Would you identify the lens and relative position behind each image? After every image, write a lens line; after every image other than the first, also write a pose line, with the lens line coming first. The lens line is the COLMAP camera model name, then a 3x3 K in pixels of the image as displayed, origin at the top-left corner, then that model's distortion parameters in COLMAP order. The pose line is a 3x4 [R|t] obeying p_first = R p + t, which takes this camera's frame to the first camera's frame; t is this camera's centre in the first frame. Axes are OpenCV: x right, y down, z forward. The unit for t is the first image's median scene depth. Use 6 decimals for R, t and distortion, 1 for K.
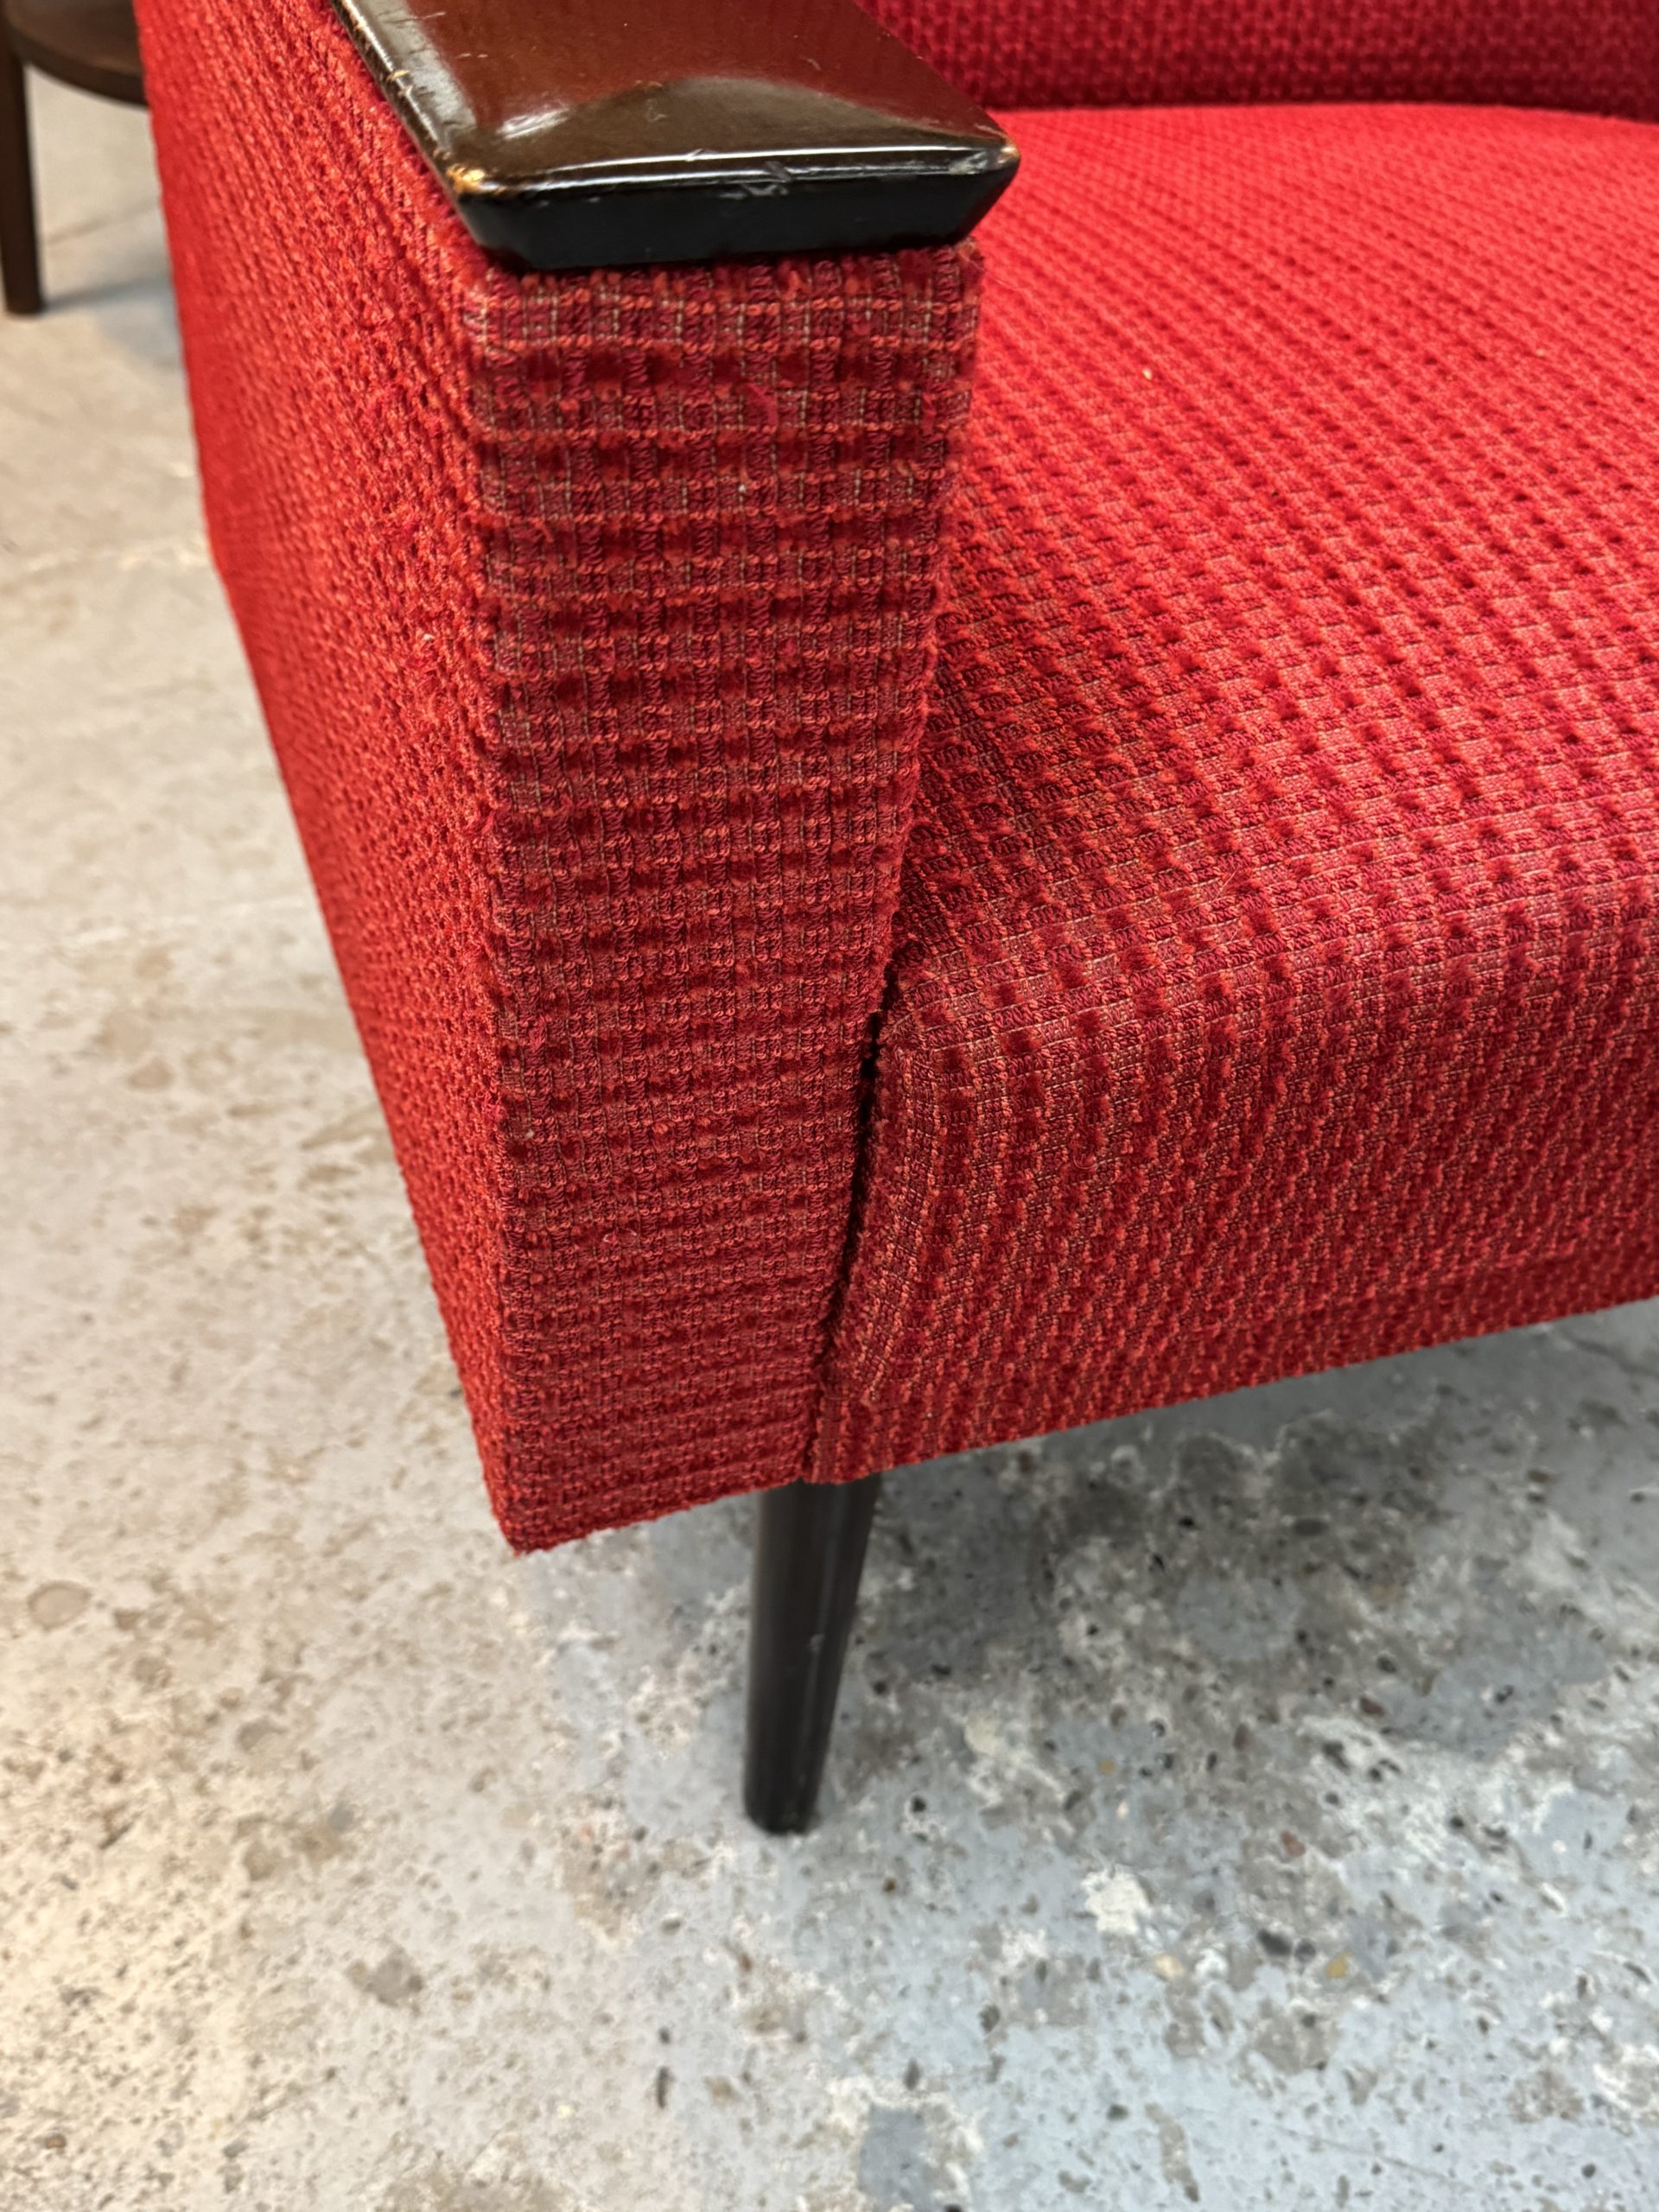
lens RADIAL K [[2278.5, 0, 813.9], [0, 2278.5, 1045.9], [0, 0, 1]] dist [0.011167, 0.000000]
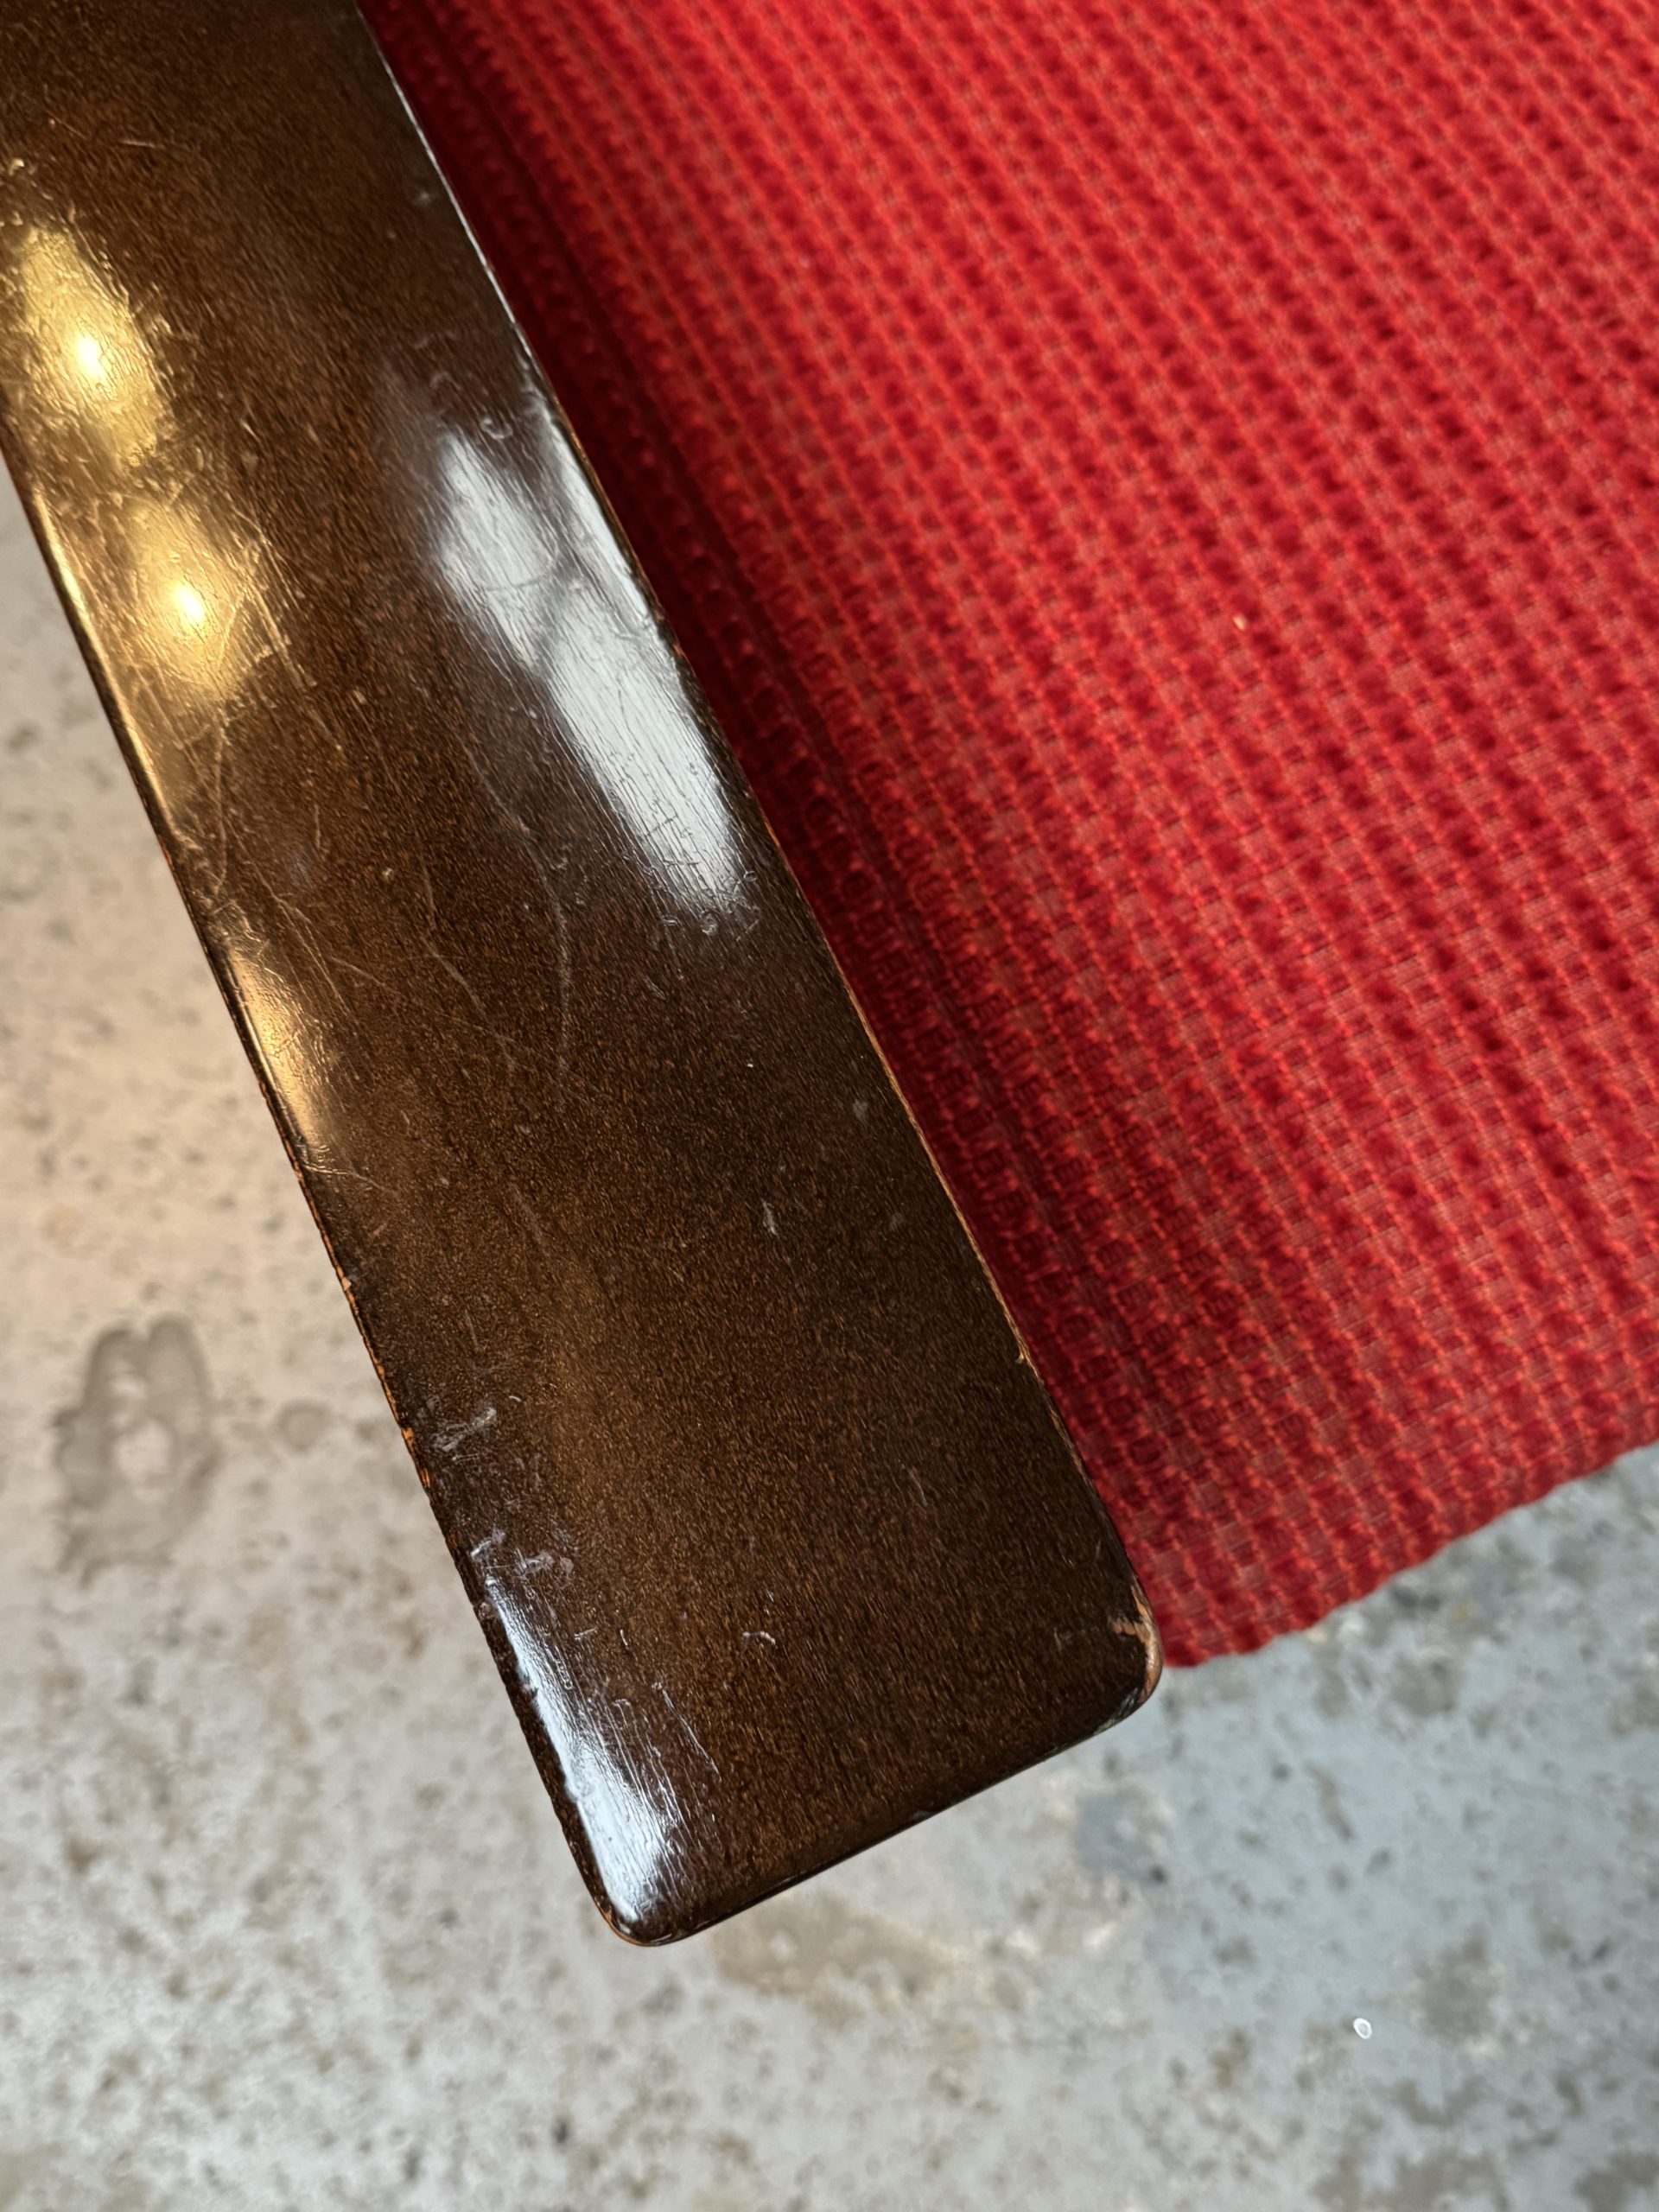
lens RADIAL K [[2278.5, 0, 784.2], [0, 2278.5, 1081.2], [0, 0, 1]] dist [0.011167, 0.000000]
pose [[0.986488, -0.140679, -0.083967, 0.029629], [0.163737, 0.829107, 0.534576, -0.657189], [-0.005586, -0.541102, 0.840938, 0.212274]]
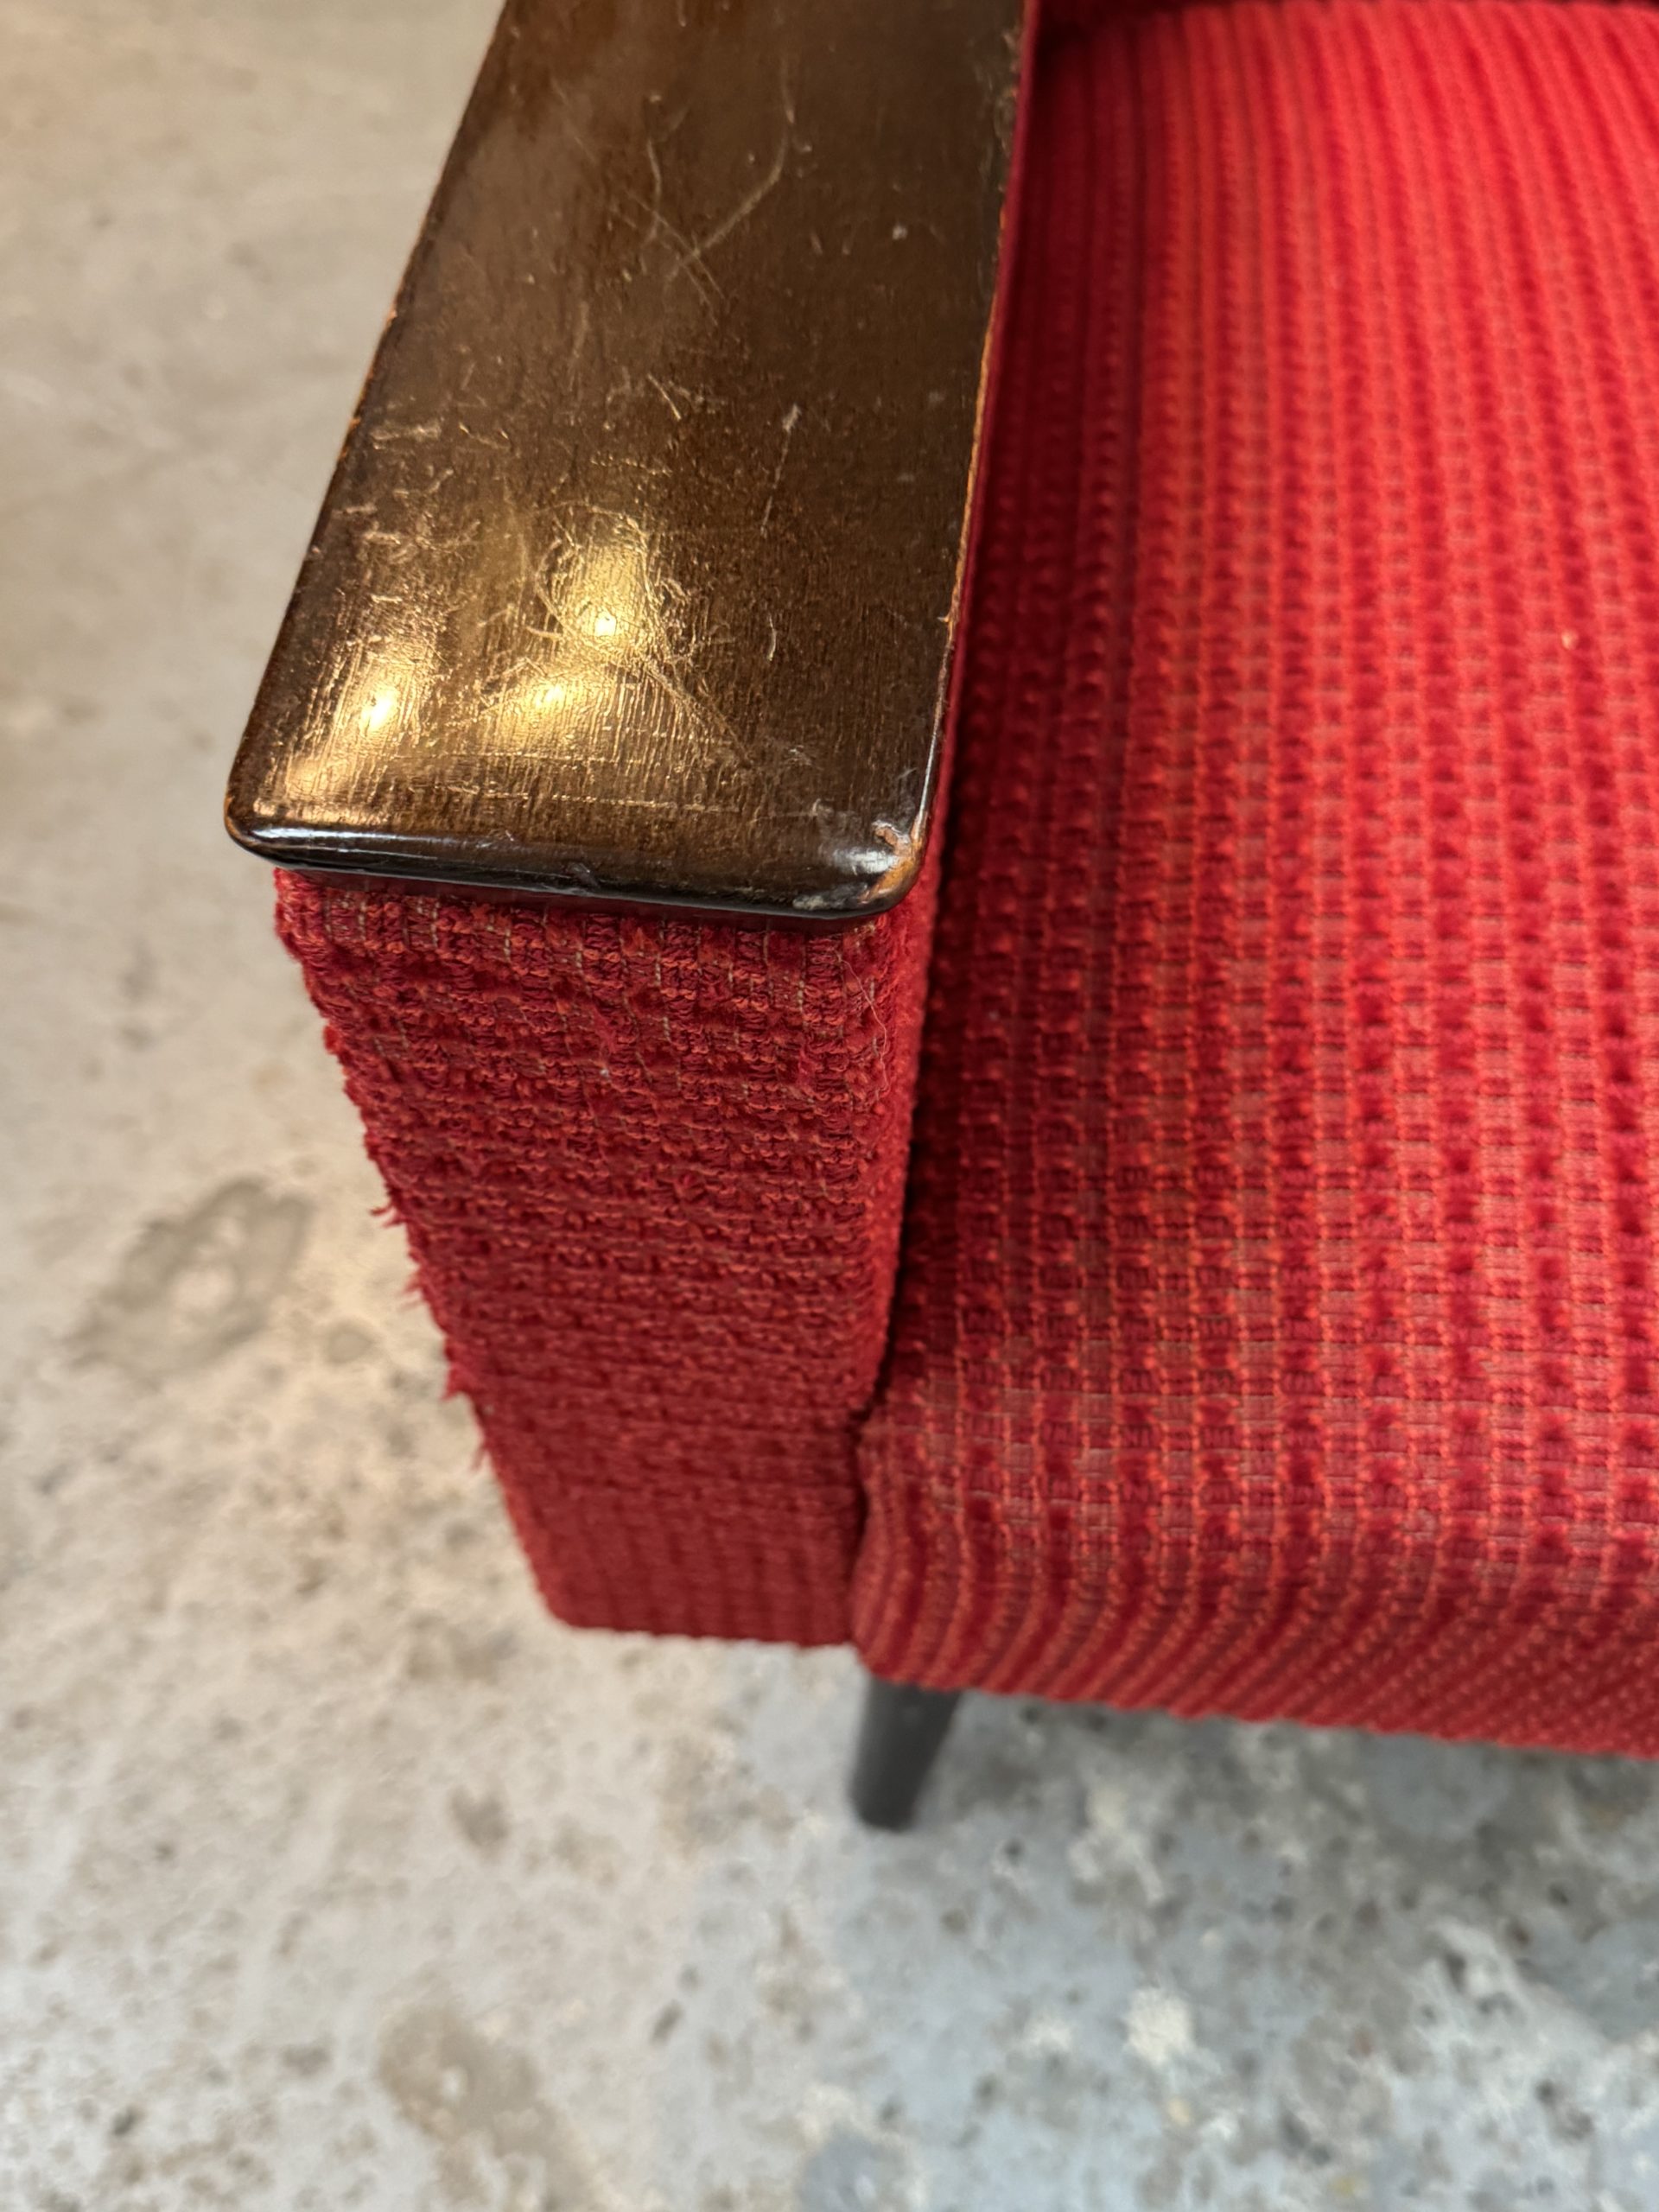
lens RADIAL K [[2278.5, 0, 832.9], [0, 2278.5, 1088.7], [0, 0, 1]] dist [0.011167, 0.000000]
pose [[0.909986, 0.317398, -0.266802, 0.182952], [-0.245319, 0.930882, 0.270699, -0.314258], [0.334281, -0.180881, 0.924953, 0.144027]]
